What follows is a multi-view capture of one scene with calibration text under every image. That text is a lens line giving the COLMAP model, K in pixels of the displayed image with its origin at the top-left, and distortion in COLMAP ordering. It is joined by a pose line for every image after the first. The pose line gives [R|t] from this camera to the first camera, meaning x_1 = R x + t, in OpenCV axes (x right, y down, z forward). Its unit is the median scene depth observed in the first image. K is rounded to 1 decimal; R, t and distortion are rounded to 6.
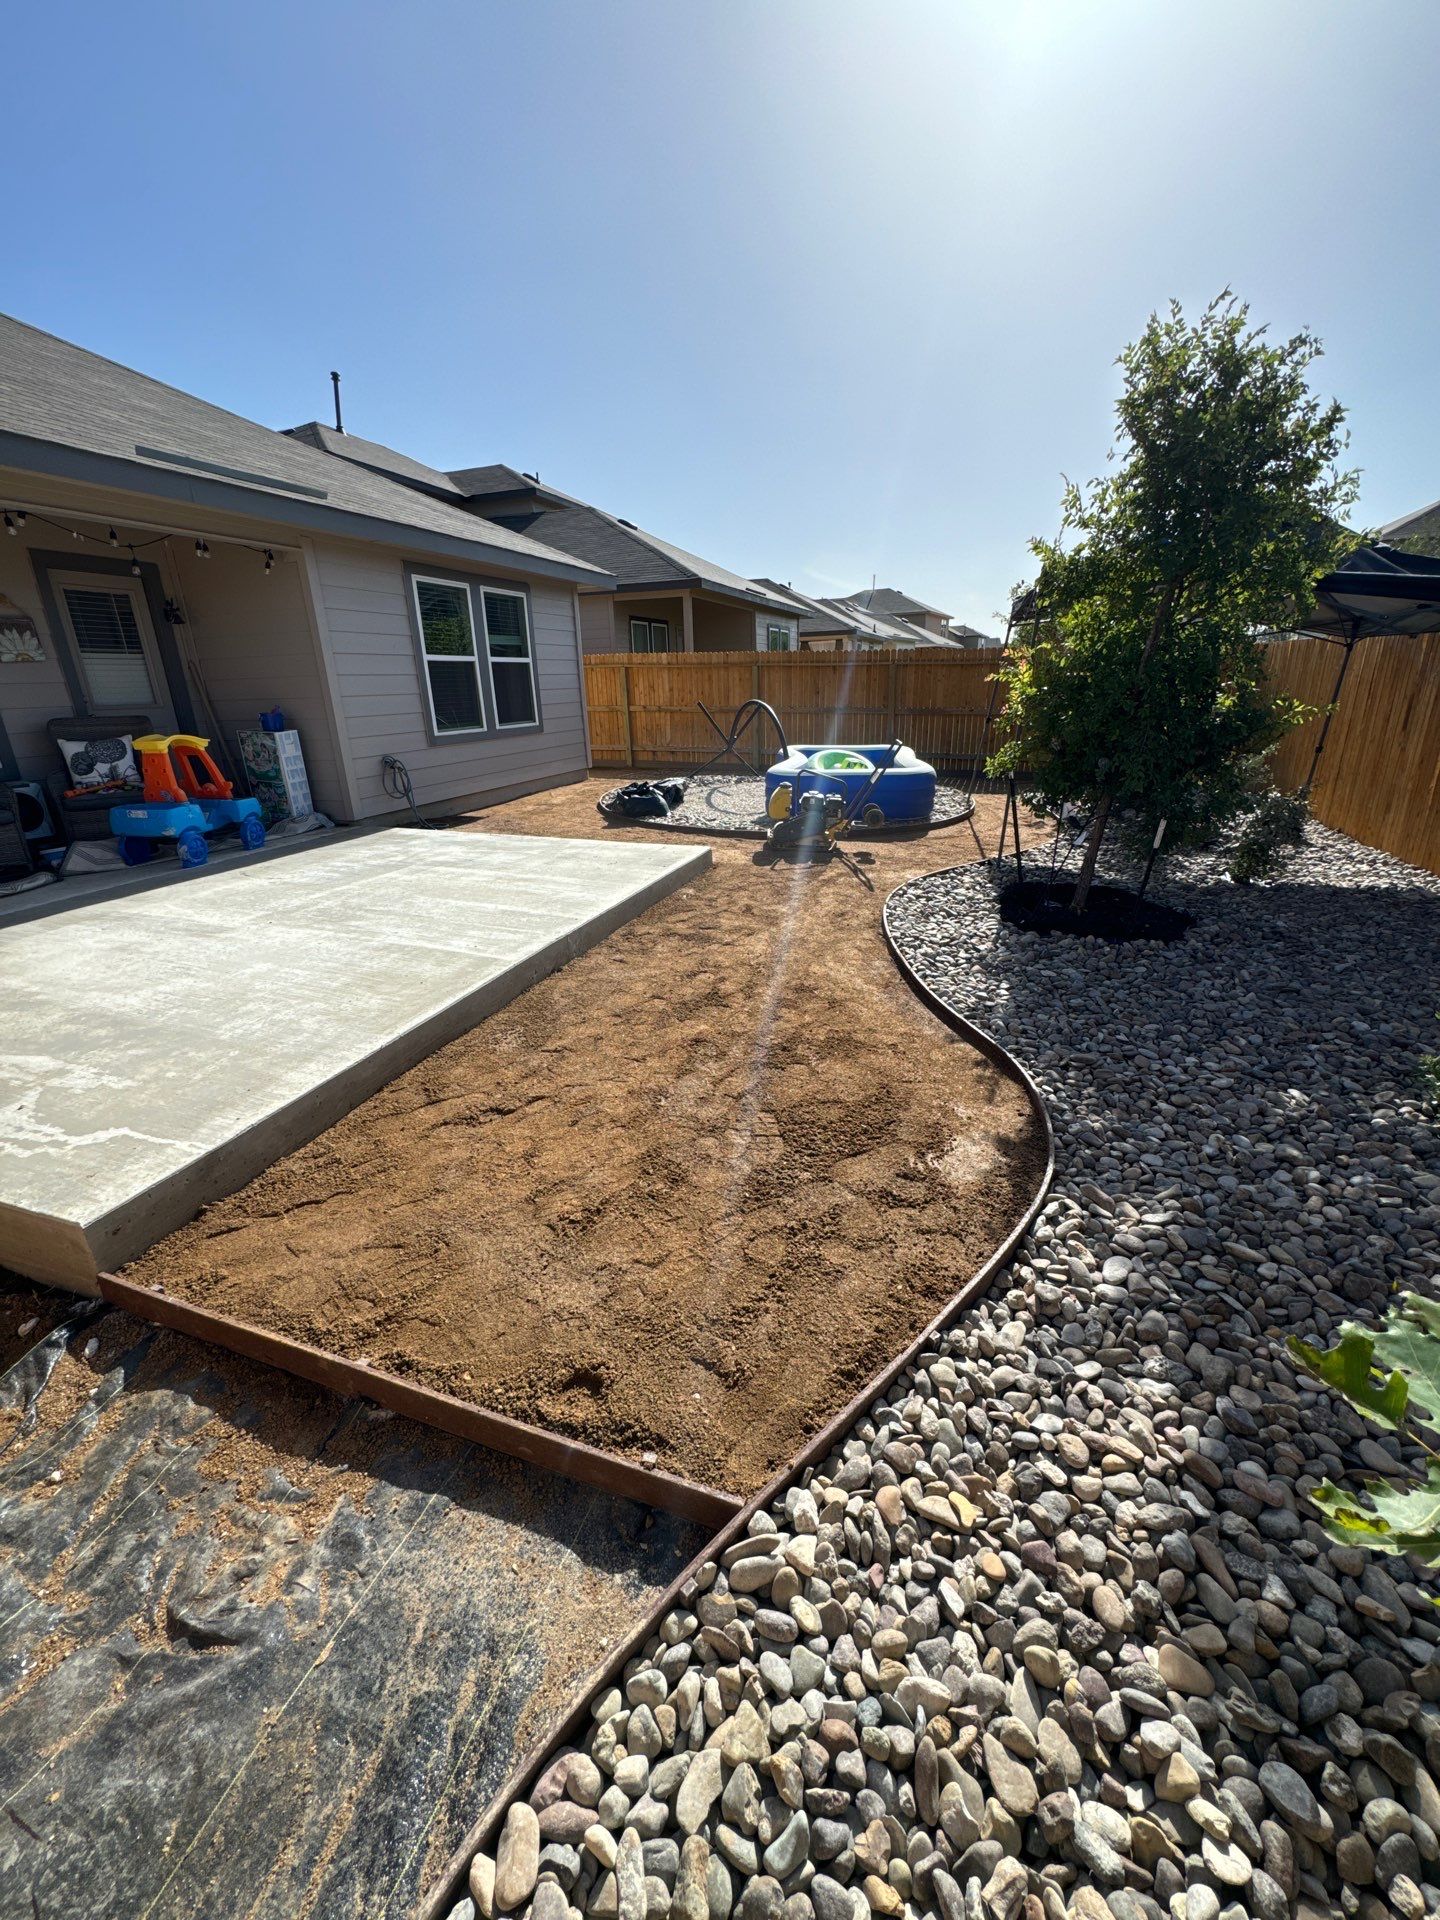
lens RADIAL K [[770.5, 0, 717.9], [0, 770.5, 957.3], [0, 0, 1]] dist [-0.002125, 0.000218]
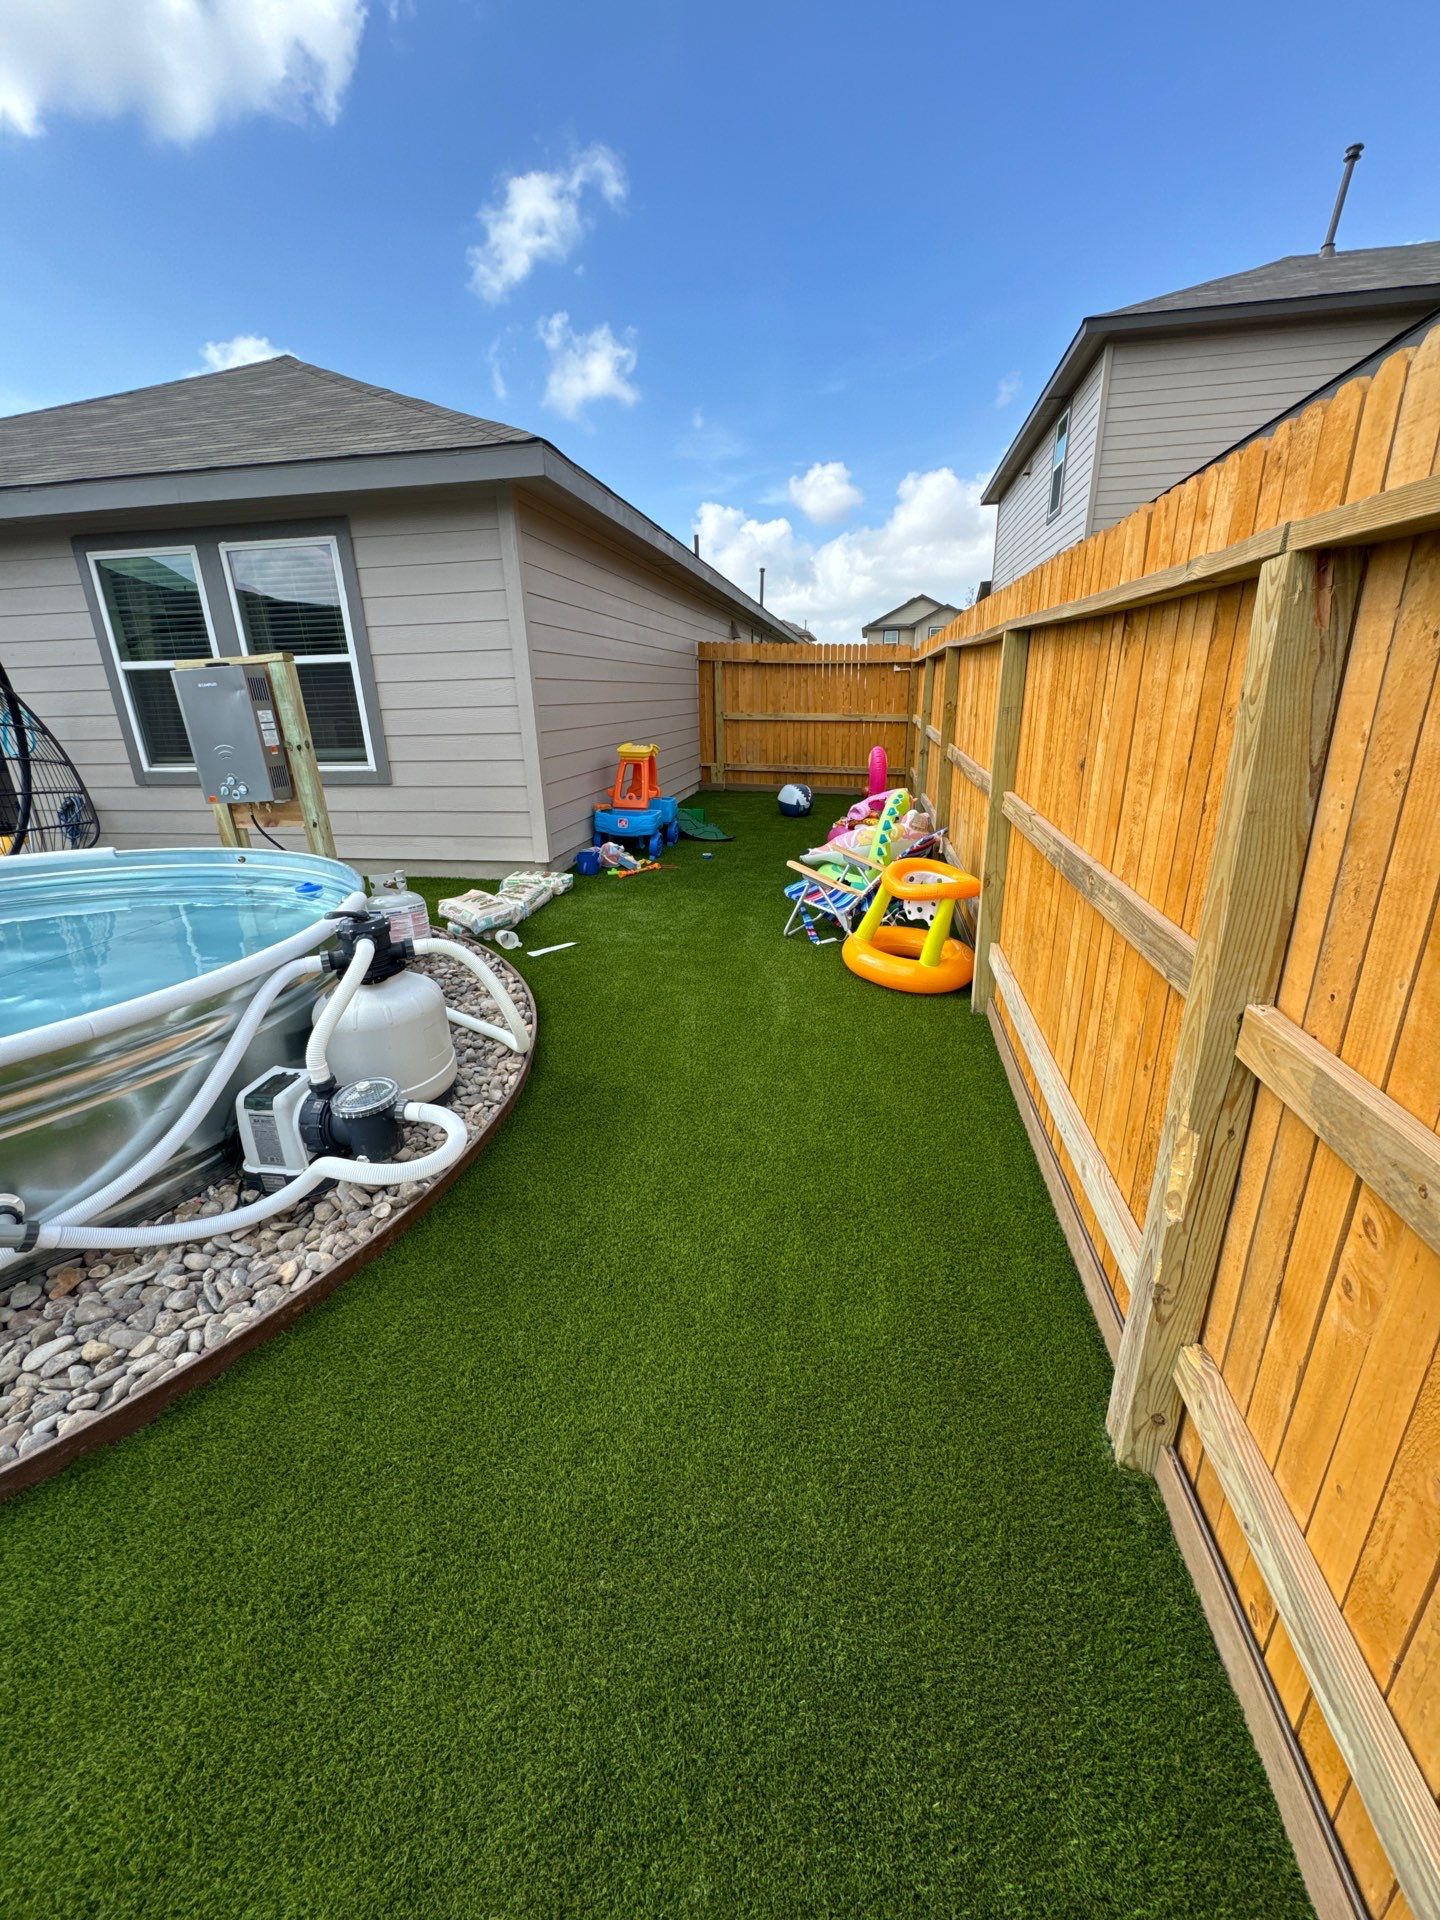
lens RADIAL K [[770.5, 0, 729.2], [0, 770.5, 961.5], [0, 0, 1]] dist [-0.002125, 0.000218]
pose [[0.164785, 0.342740, -0.924865, 0.917468], [-0.313533, 0.907249, 0.280349, -0.972492], [0.935170, 0.243778, 0.256962, 2.653720]]
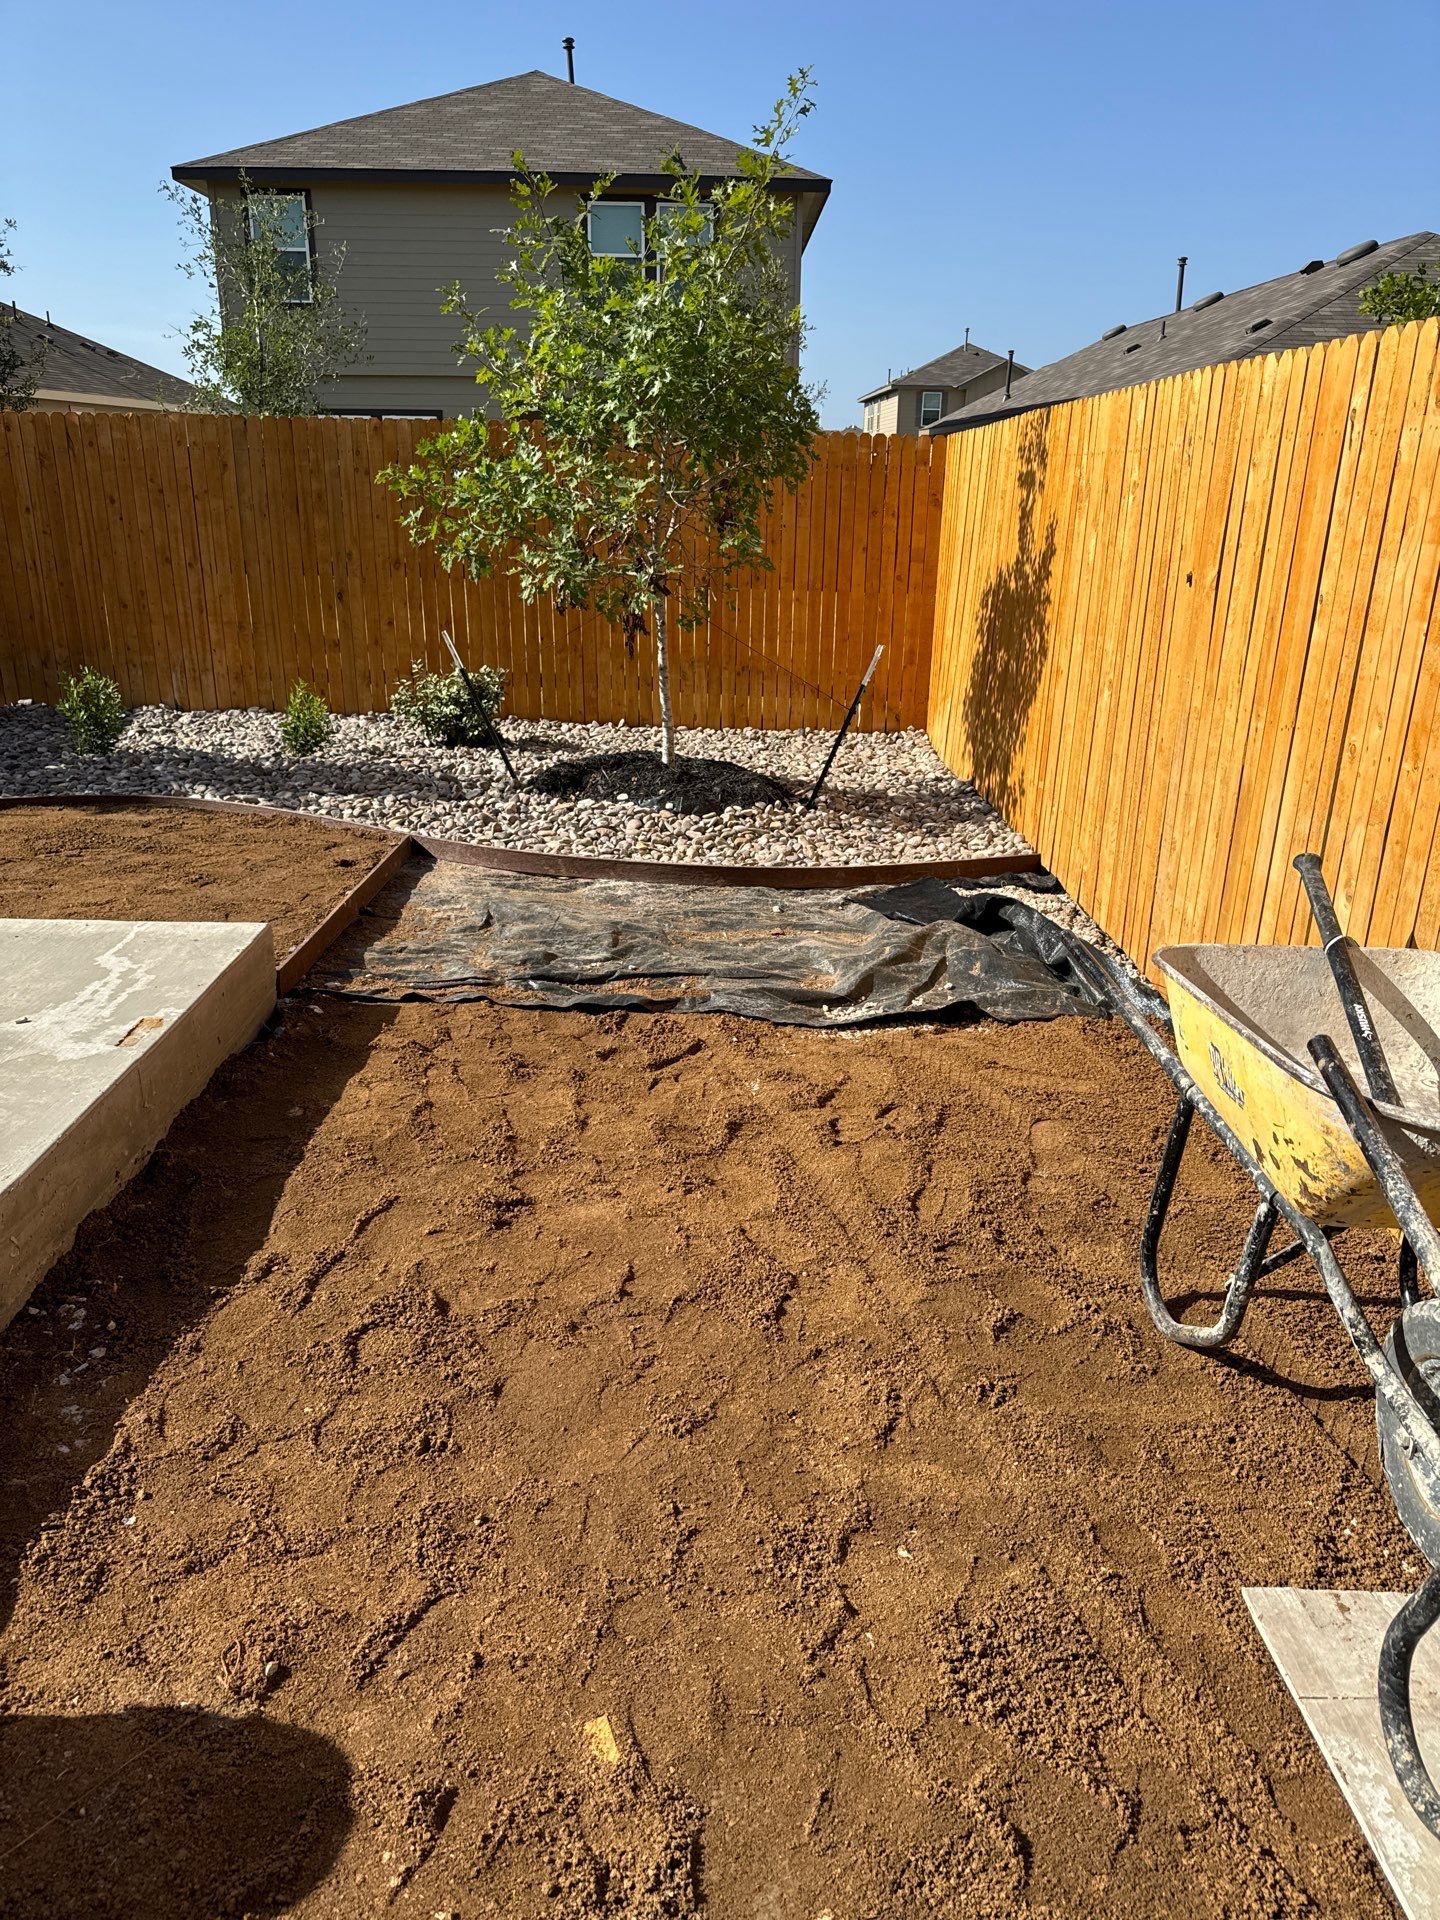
lens RADIAL K [[1354.9, 0, 723.3], [0, 1354.9, 957.5], [0, 0, 1]] dist [0.053224, -0.063163]
pose [[-0.337401, -0.303836, 0.890979, -1.358543], [0.318055, 0.854027, 0.411678, -0.112522], [-0.886003, 0.422281, -0.191513, 0.378226]]
